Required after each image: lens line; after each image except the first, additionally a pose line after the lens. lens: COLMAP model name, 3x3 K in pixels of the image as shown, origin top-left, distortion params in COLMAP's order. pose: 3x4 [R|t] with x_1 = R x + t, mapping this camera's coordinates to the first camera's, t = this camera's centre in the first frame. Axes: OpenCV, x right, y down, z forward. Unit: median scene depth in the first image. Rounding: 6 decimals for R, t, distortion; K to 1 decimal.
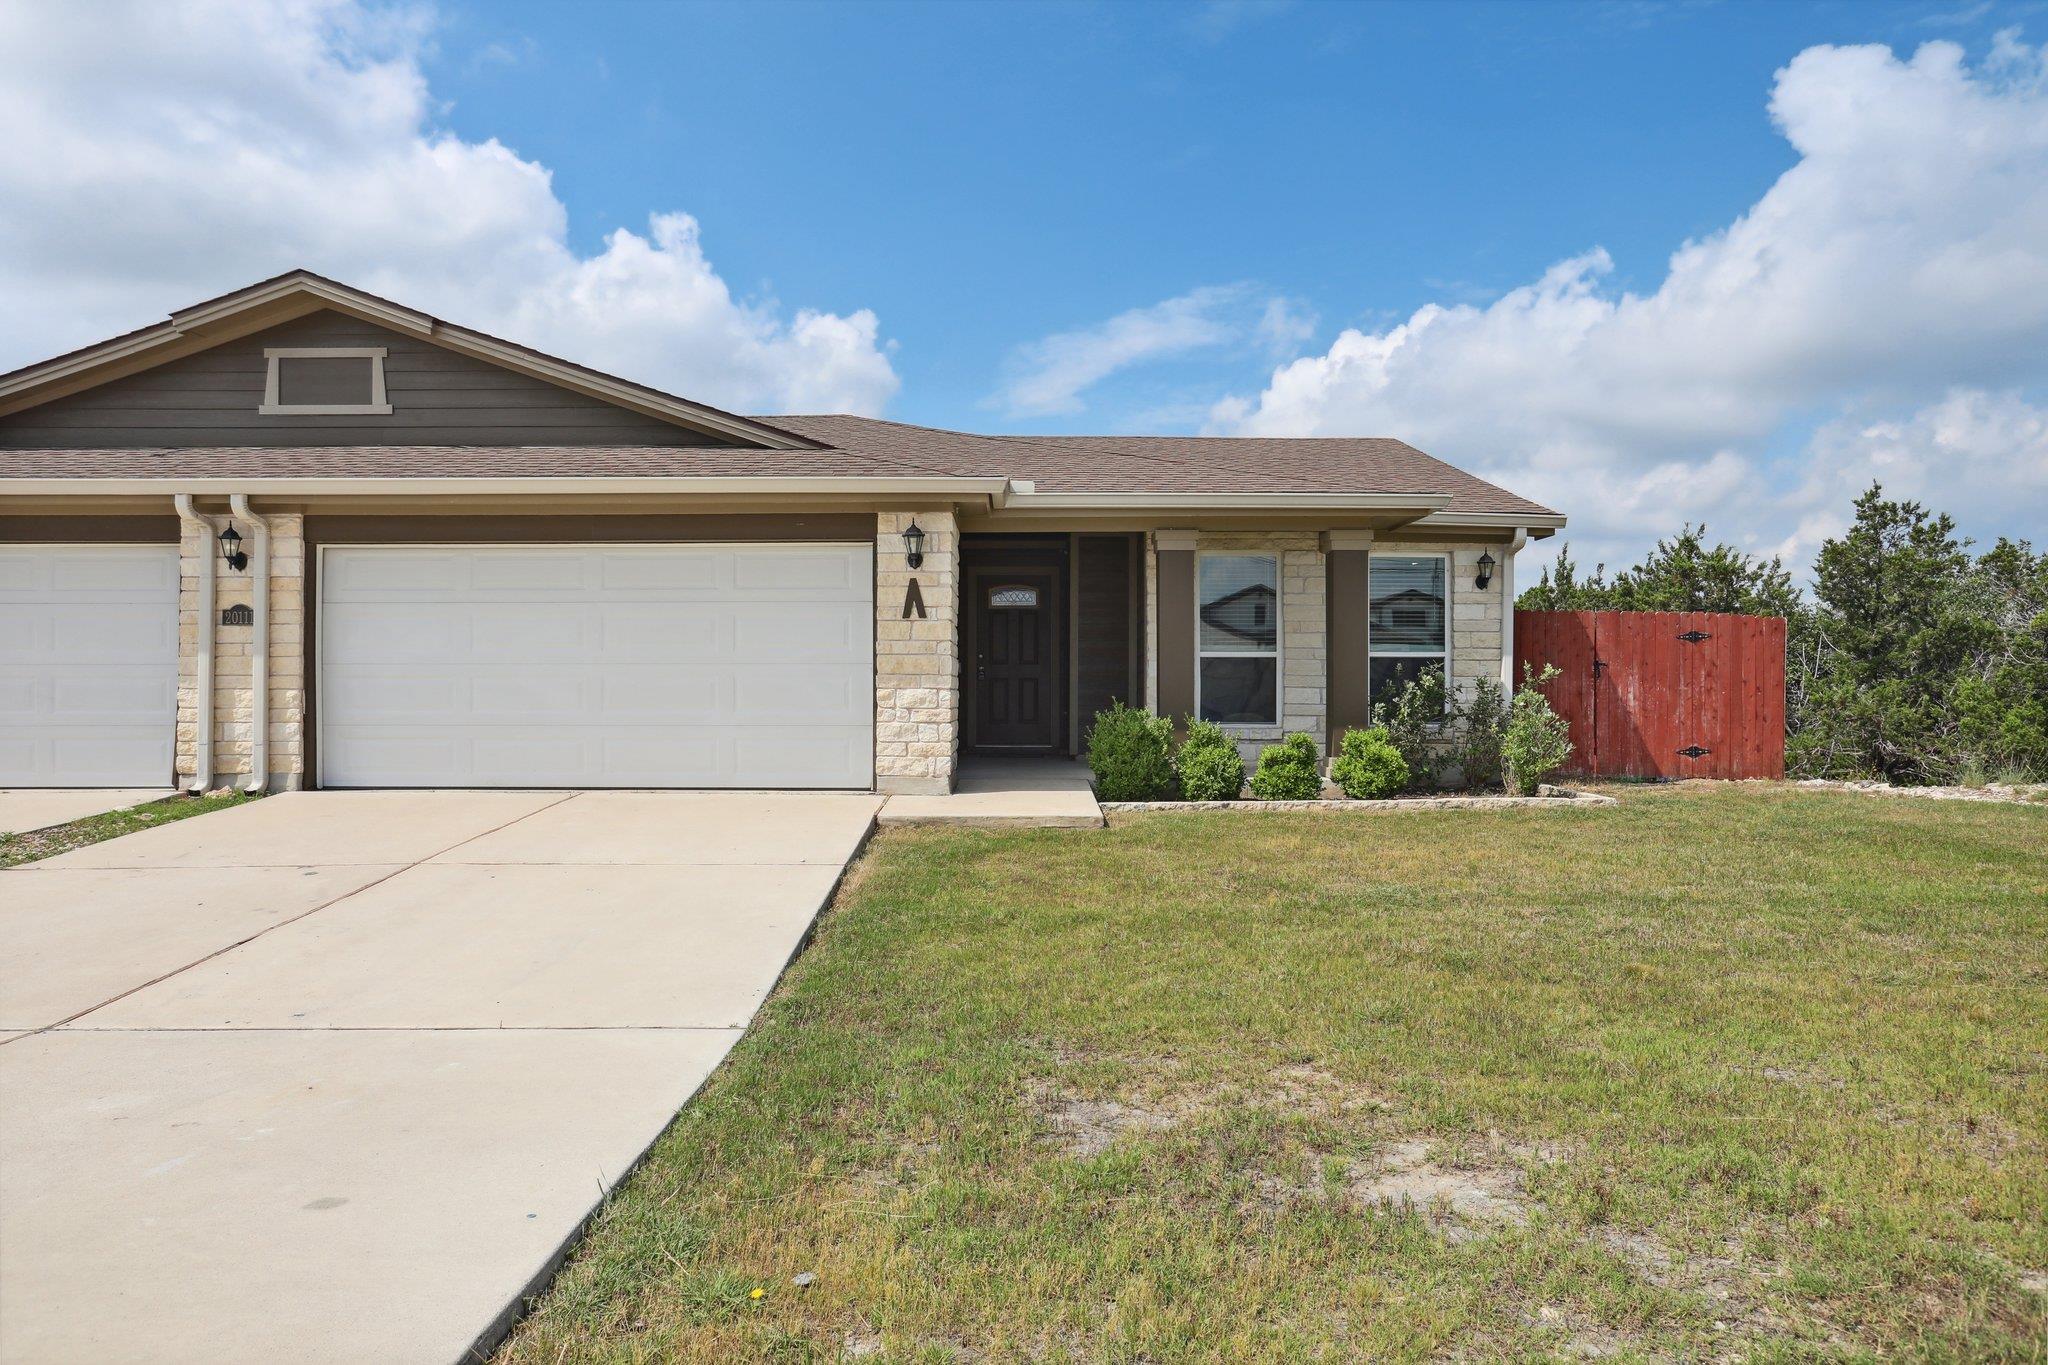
lens RADIAL K [[1373.8, 0, 1025.2], [0, 1373.8, 681.3], [0, 0, 1]] dist [-0.036903, -0.000642]
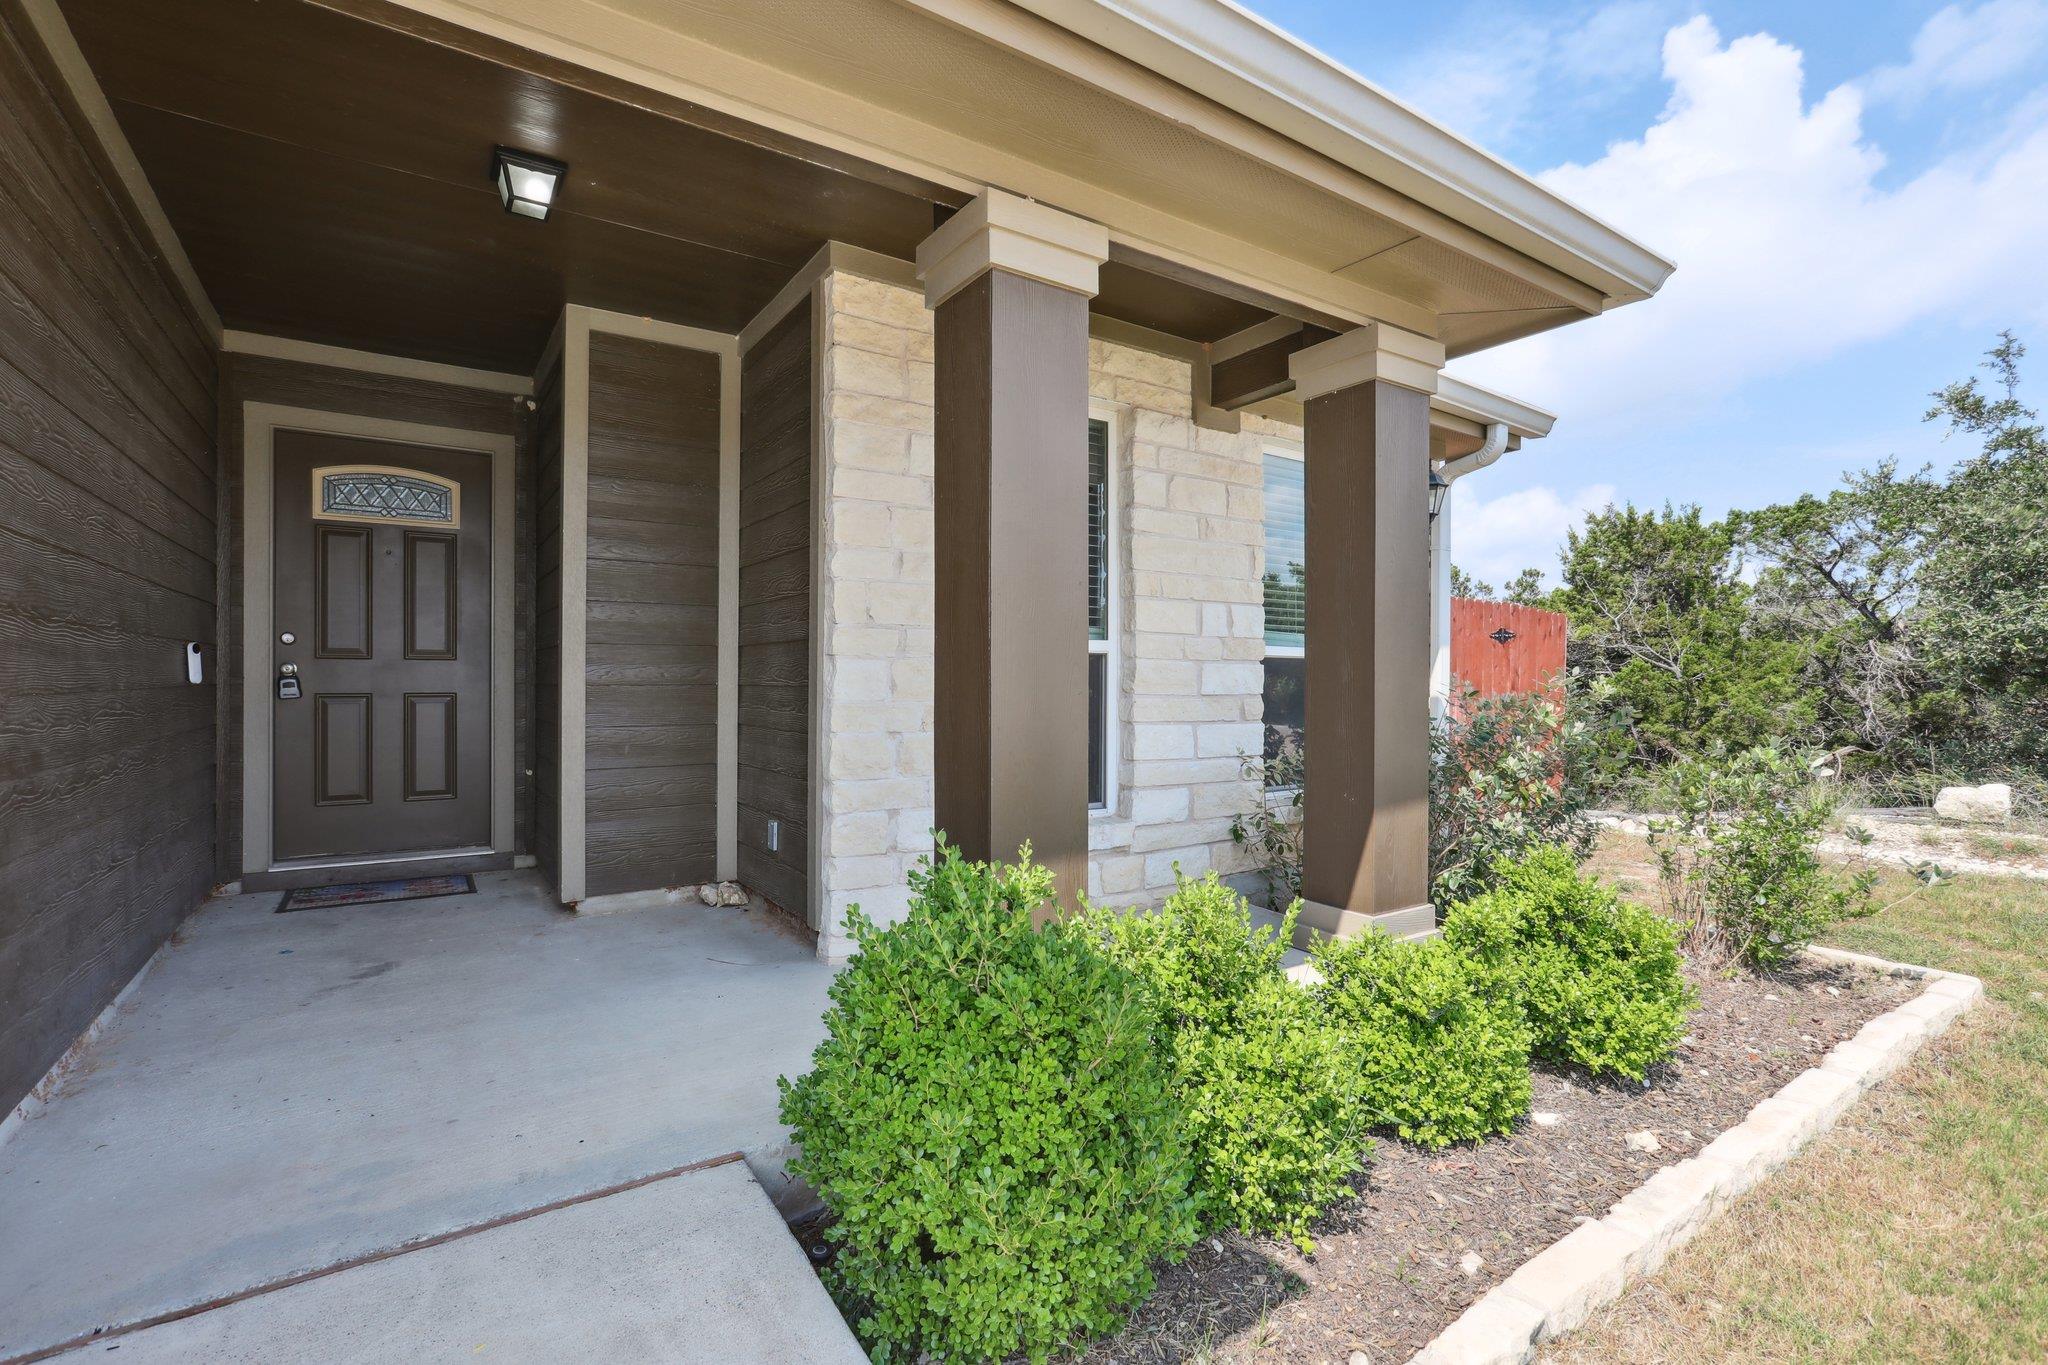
lens RADIAL K [[932.5, 0, 1025.7], [0, 932.5, 676.7], [0, 0, 1]] dist [-0.024174, -0.000499]
pose [[0.831868, -0.000123, 0.554974, -0.002966], [-0.005488, 0.999949, 0.008448, -0.011508], [-0.554947, -0.010073, 0.831825, 0.722372]]
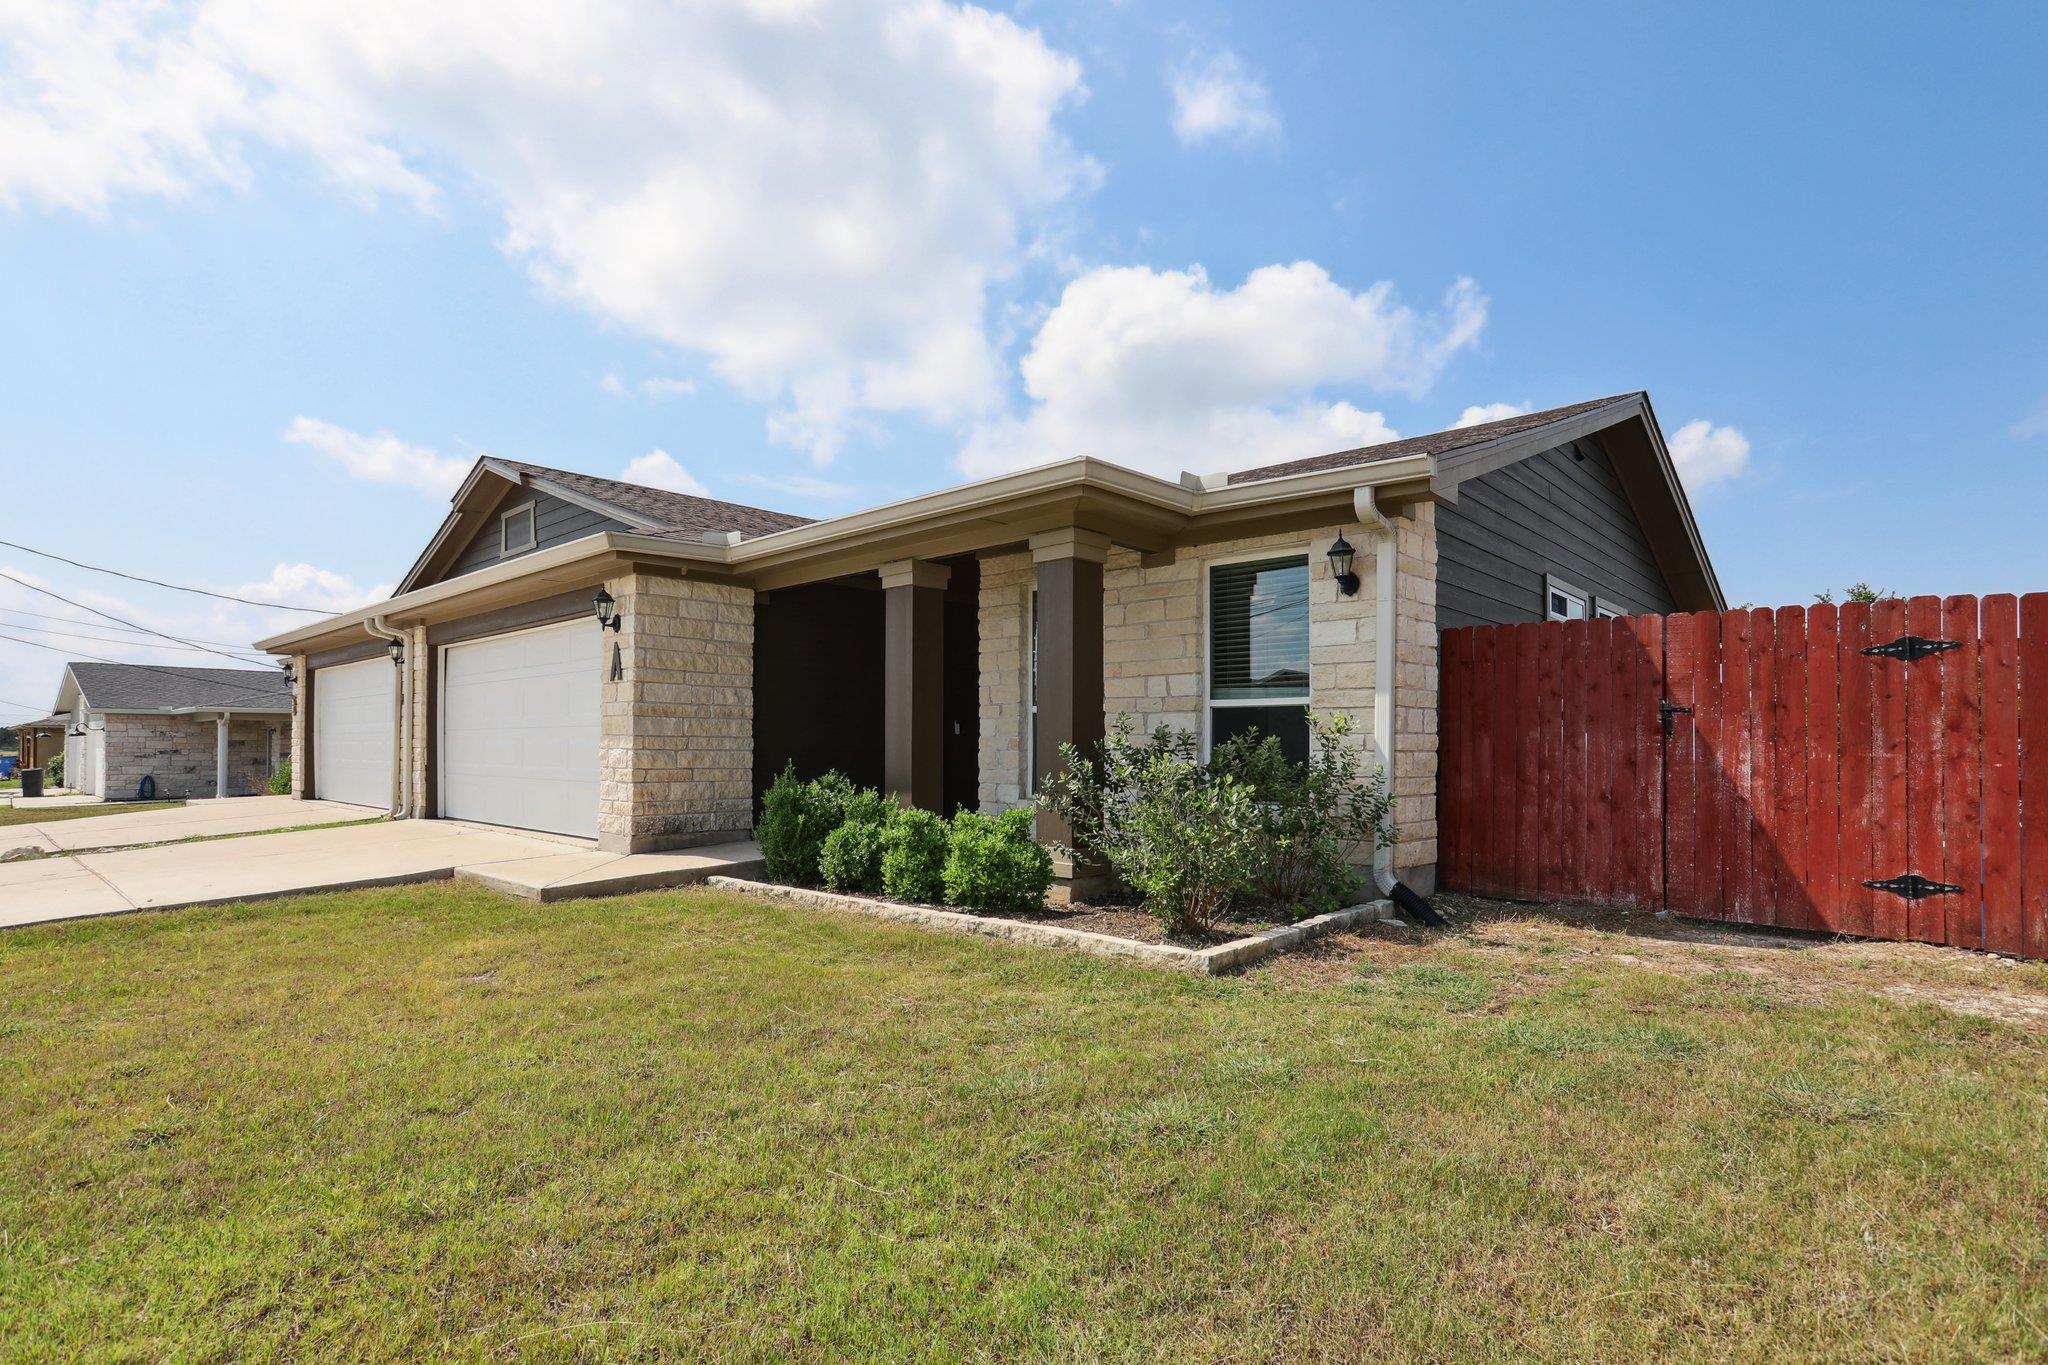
lens RADIAL K [[977.1, 0, 1030.0], [0, 977.1, 747.6], [0, 0, 1]] dist [0.021011, 0.000495]
pose [[0.732601, 0.002790, -0.680653, 0.502385], [0.000264, 0.999990, 0.004383, 0.001019], [0.680658, -0.003391, 0.732593, 0.529904]]
